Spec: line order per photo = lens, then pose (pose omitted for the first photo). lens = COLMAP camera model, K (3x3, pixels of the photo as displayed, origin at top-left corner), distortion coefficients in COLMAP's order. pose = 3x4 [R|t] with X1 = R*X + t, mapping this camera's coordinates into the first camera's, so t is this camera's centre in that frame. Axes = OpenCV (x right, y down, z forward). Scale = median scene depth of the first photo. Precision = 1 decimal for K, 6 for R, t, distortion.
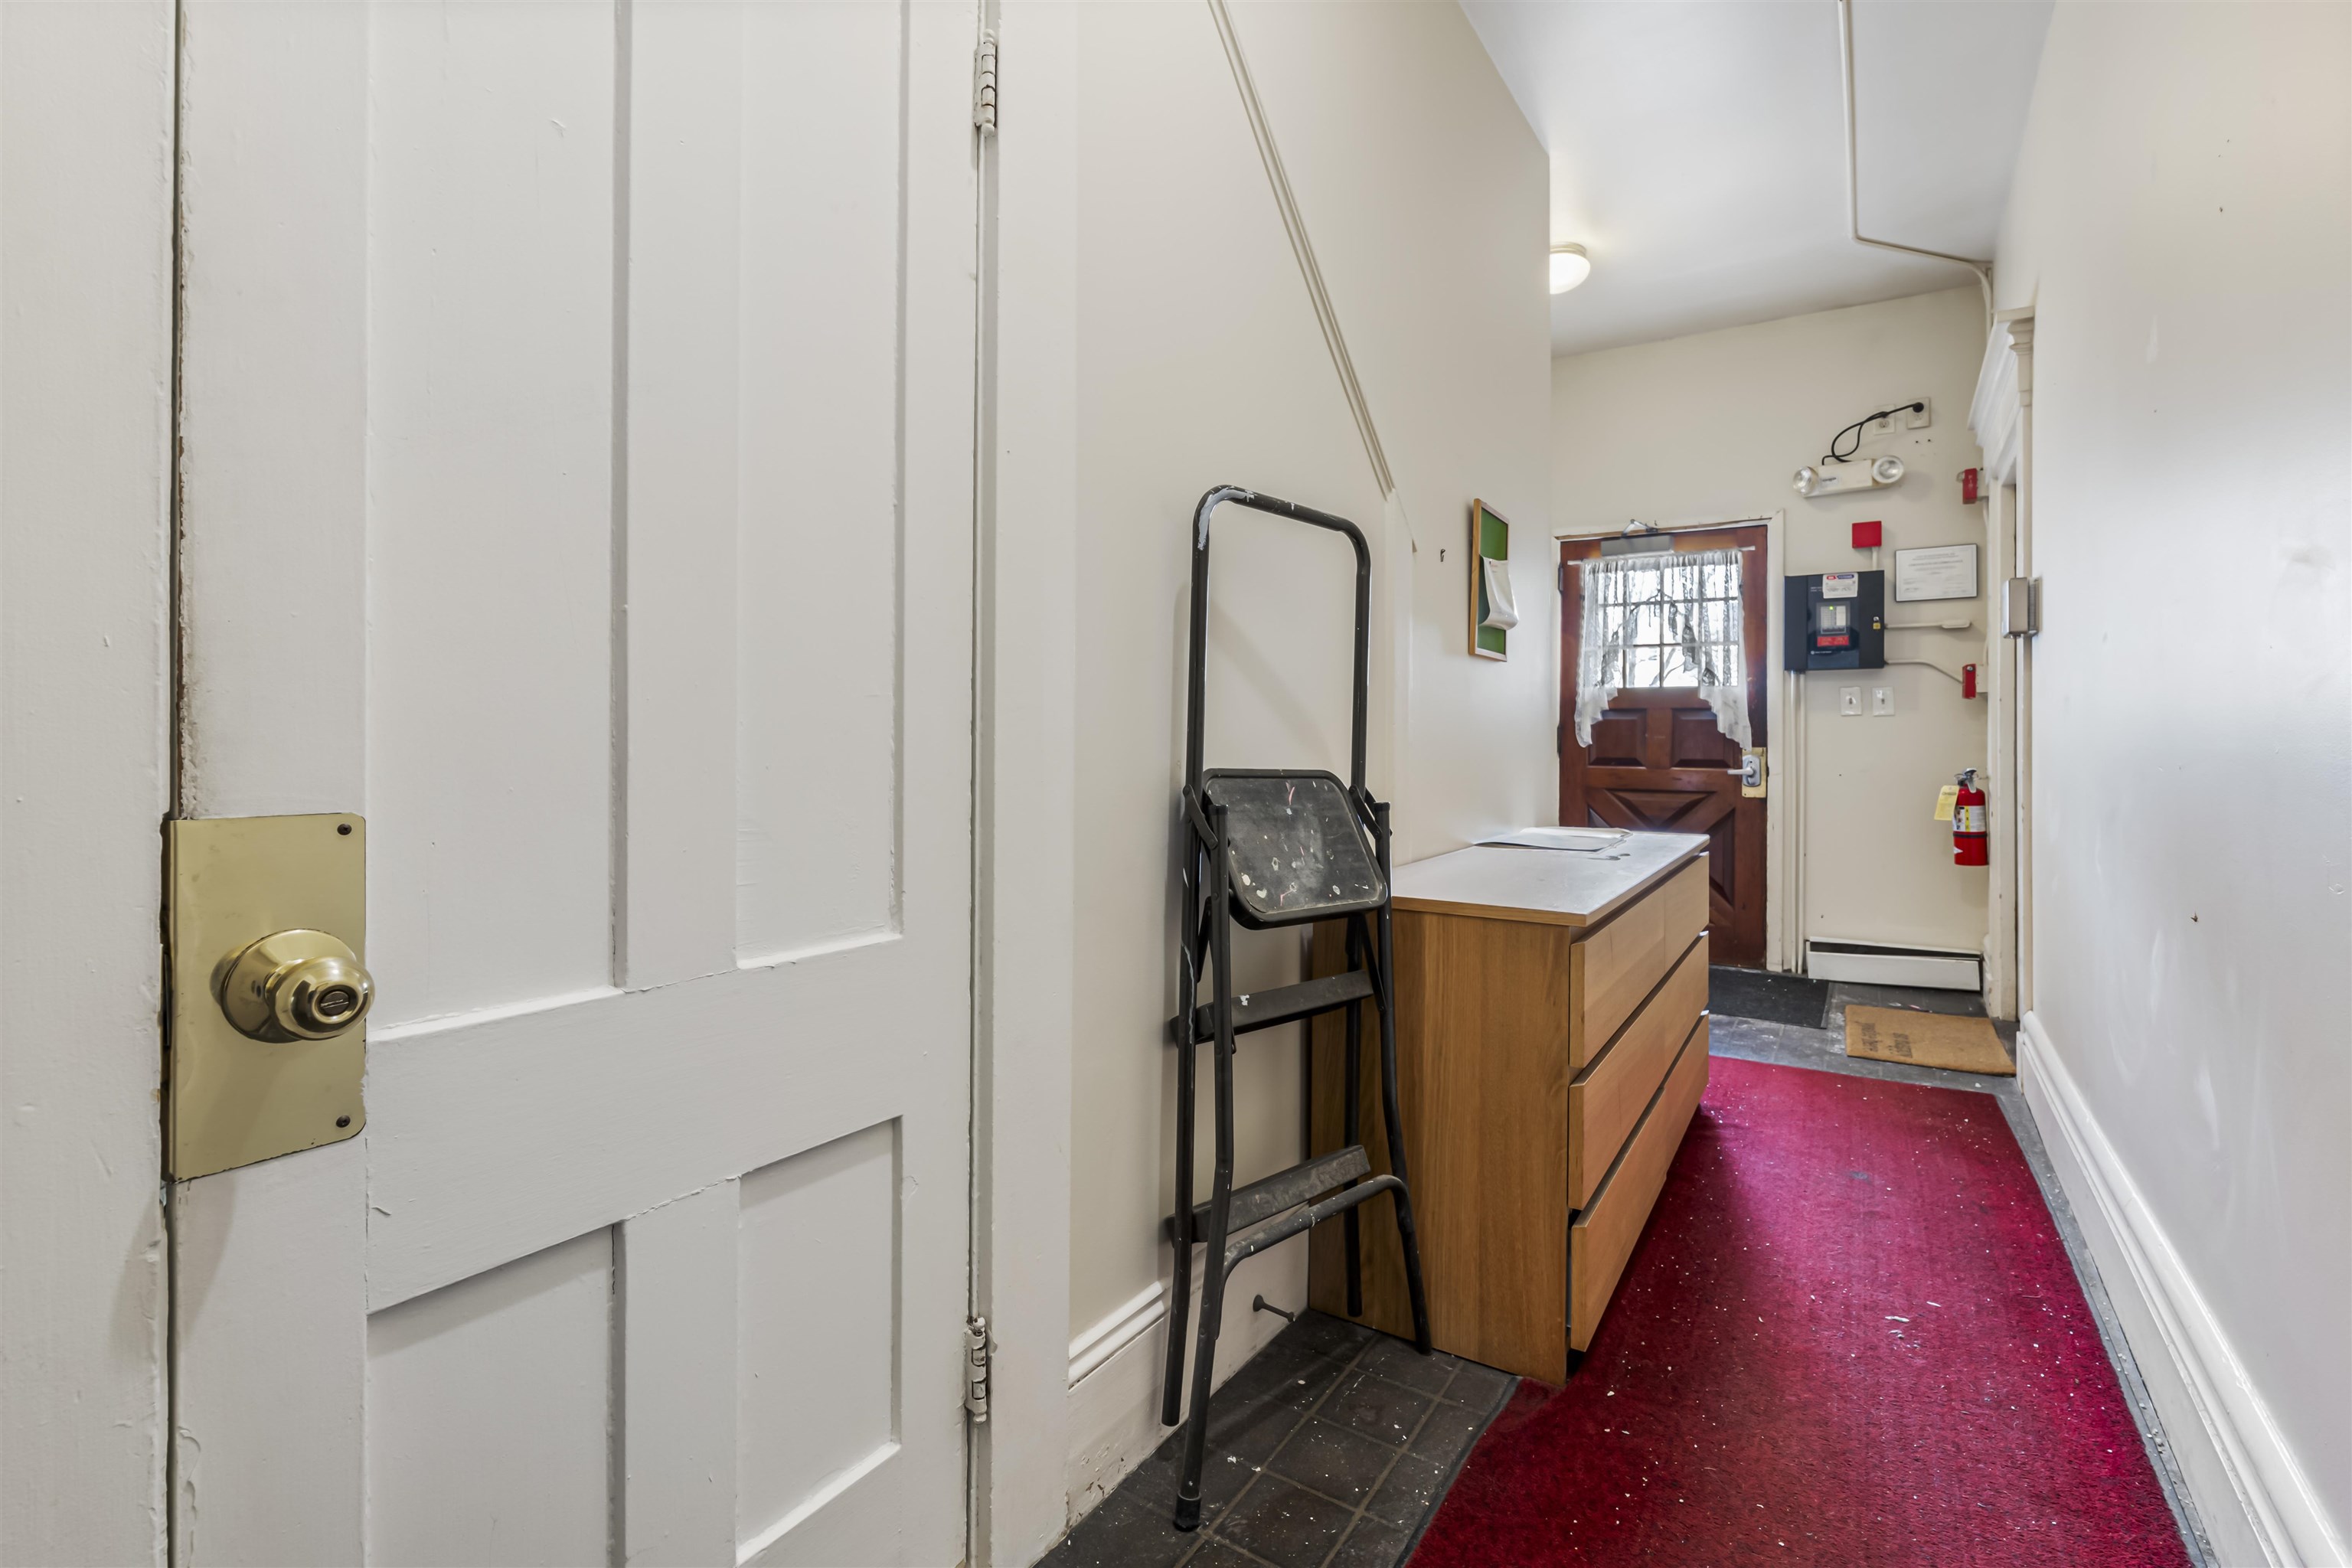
lens RADIAL K [[1061.7, 0, 1159.3], [0, 1061.7, 738.1], [0, 0, 1]] dist [0.001886, -0.000161]
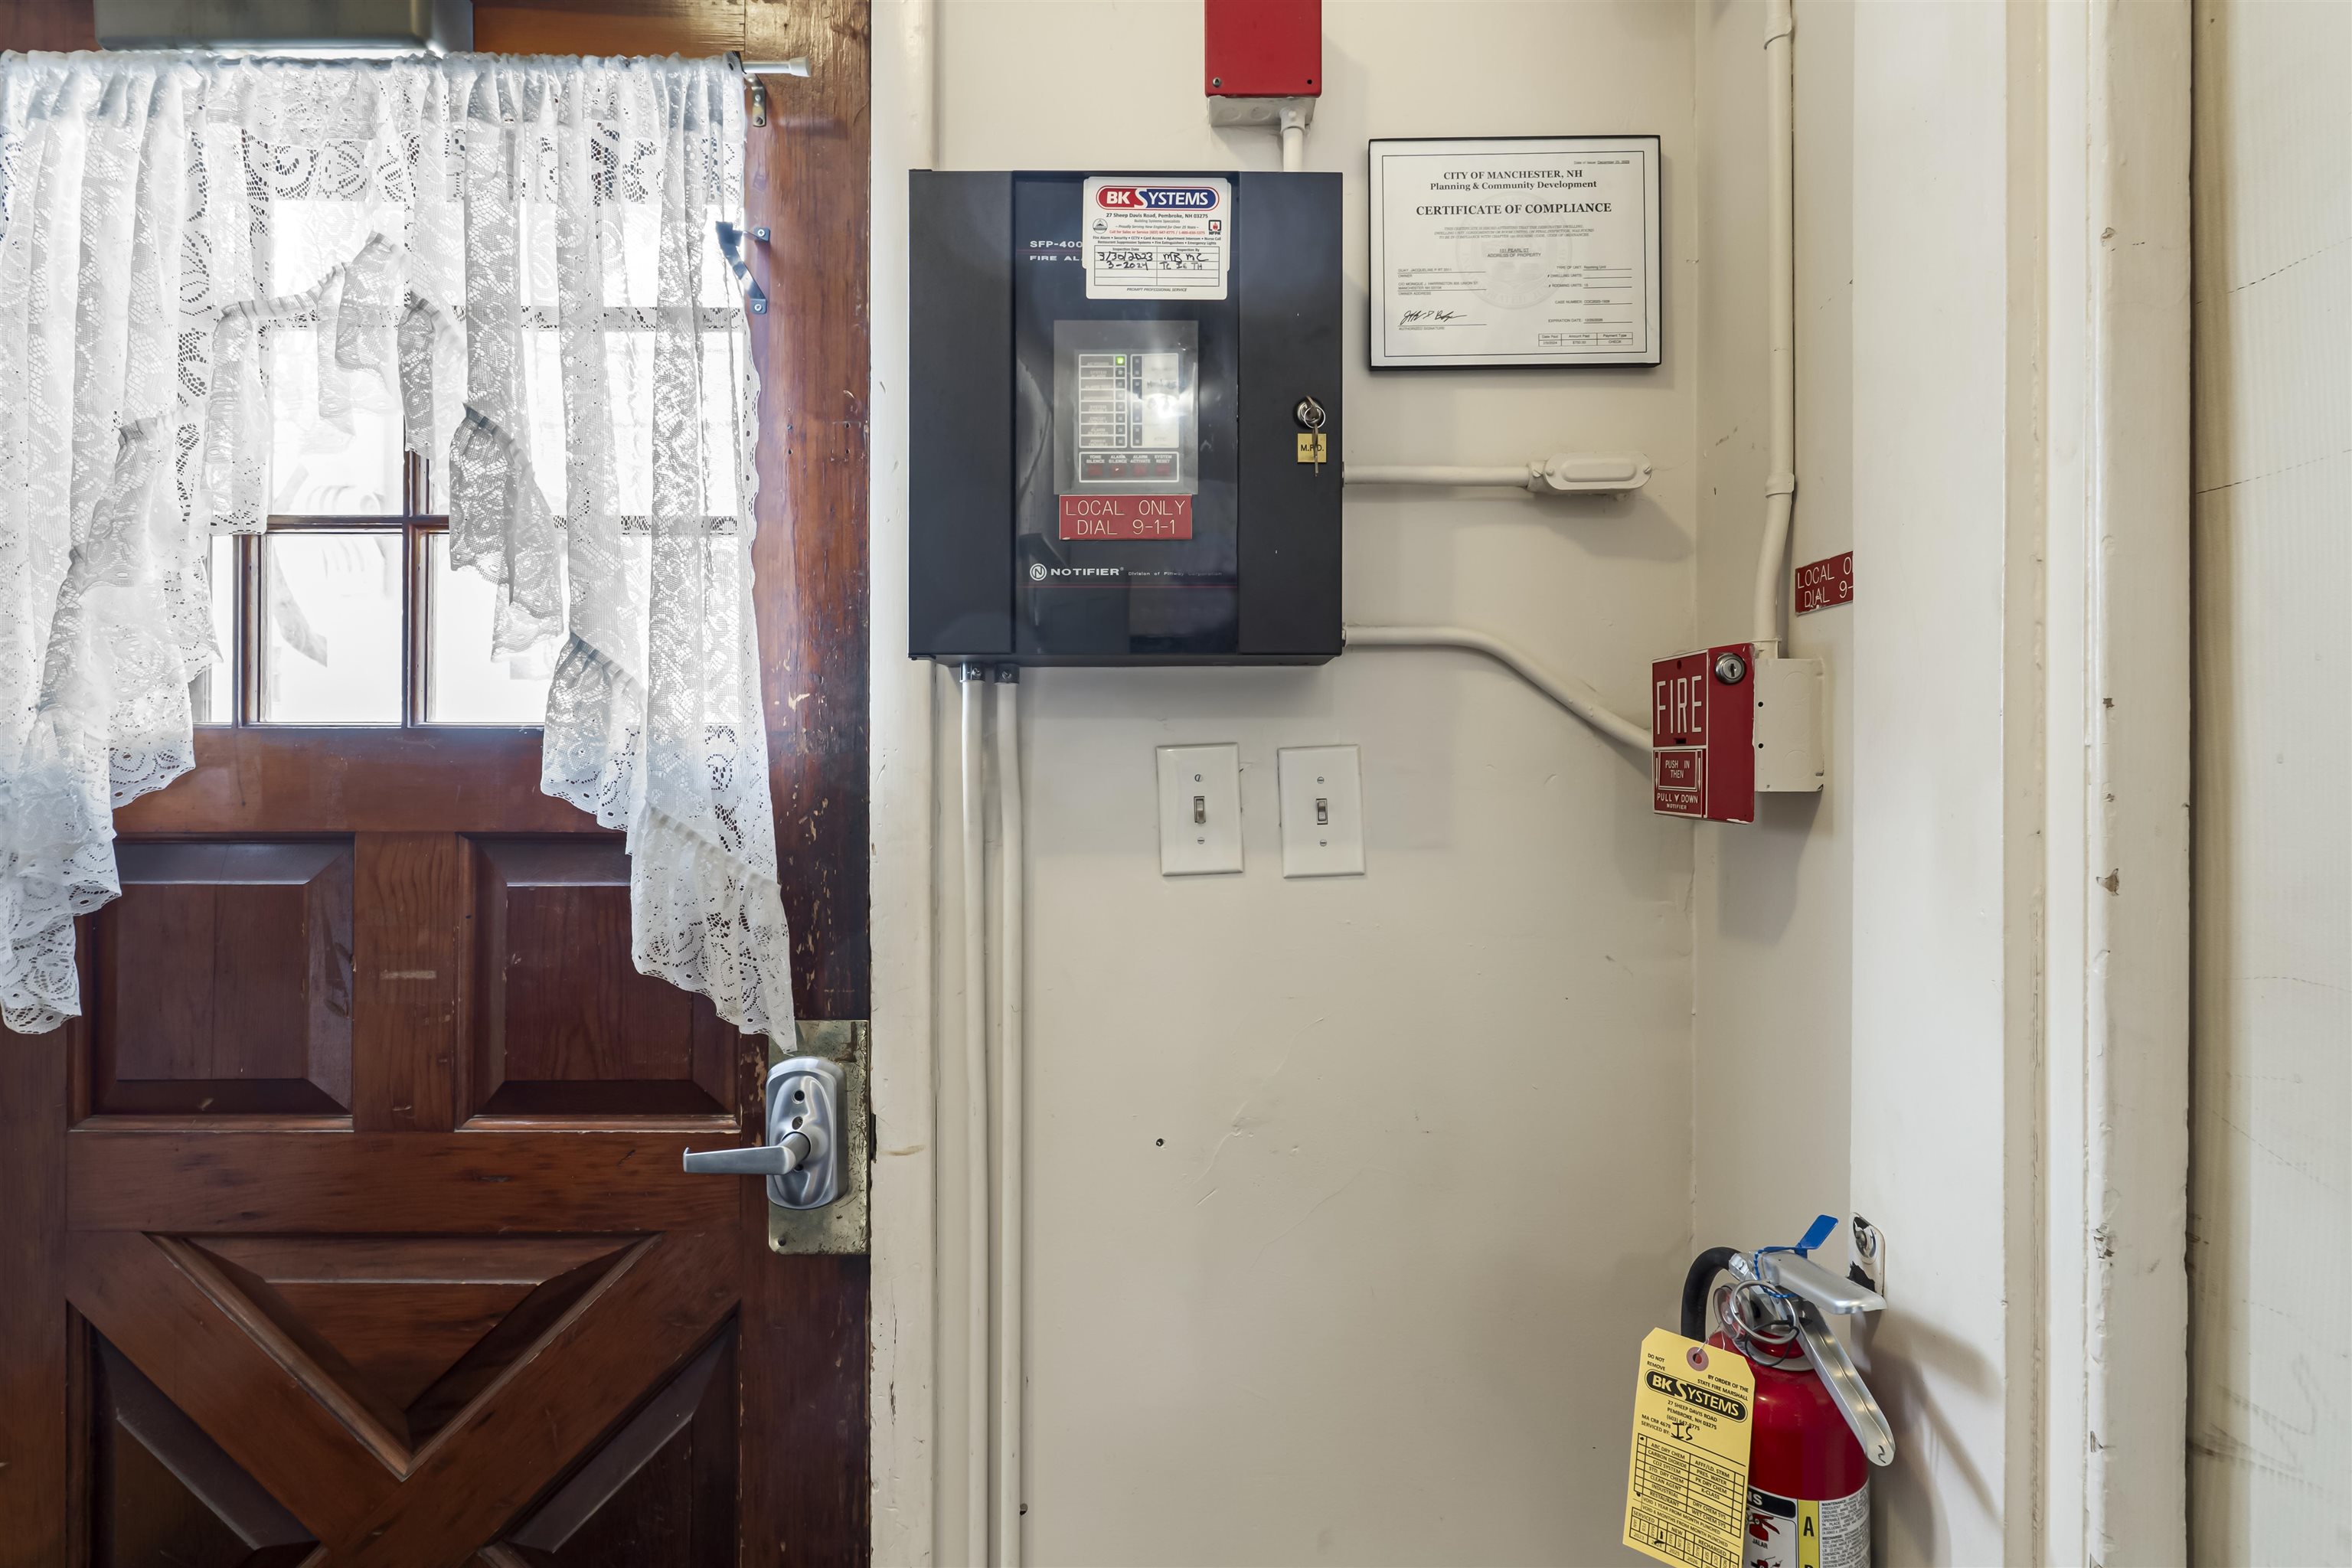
lens RADIAL K [[1061.7, 0, 1175.7], [0, 1061.7, 784.8], [0, 0, 1]] dist [0.001886, -0.000161]
pose [[0.832736, -0.000212, 0.553670, 0.521563], [0.001100, 0.999999, -0.001272, -0.040125], [-0.553669, 0.001669, 0.832735, 0.813968]]
